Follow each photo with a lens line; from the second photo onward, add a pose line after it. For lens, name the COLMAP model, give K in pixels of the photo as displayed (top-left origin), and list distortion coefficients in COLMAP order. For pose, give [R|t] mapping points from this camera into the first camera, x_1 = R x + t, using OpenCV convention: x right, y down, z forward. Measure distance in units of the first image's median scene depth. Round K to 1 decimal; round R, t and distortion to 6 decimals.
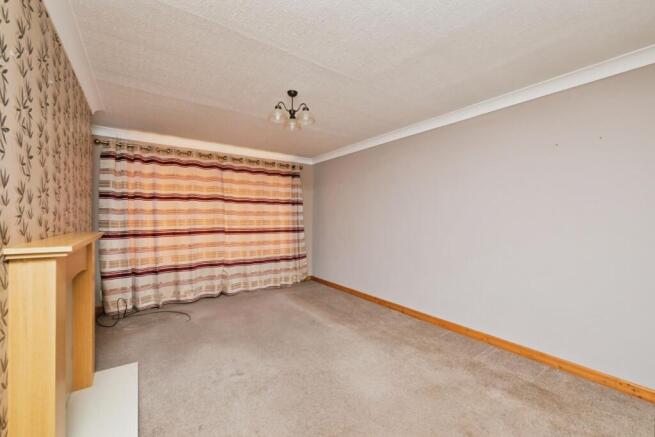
lens RADIAL K [[272.1, 0, 324.2], [0, 272.1, 220.7], [0, 0, 1]] dist [-0.002171, -0.000449]
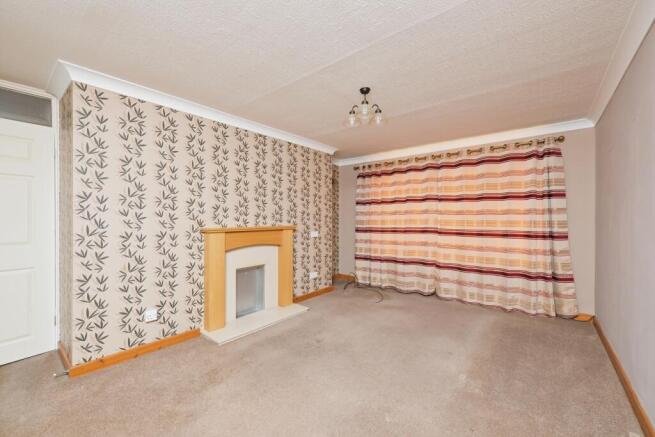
lens RADIAL K [[272.1, 0, 326.1], [0, 272.1, 216.3], [0, 0, 1]] dist [-0.002171, -0.000449]
pose [[0.244232, -0.009093, -0.969674, 0.473800], [-0.009207, 0.999889, -0.011695, -0.000326], [0.969673, 0.011784, 0.244121, 0.369867]]
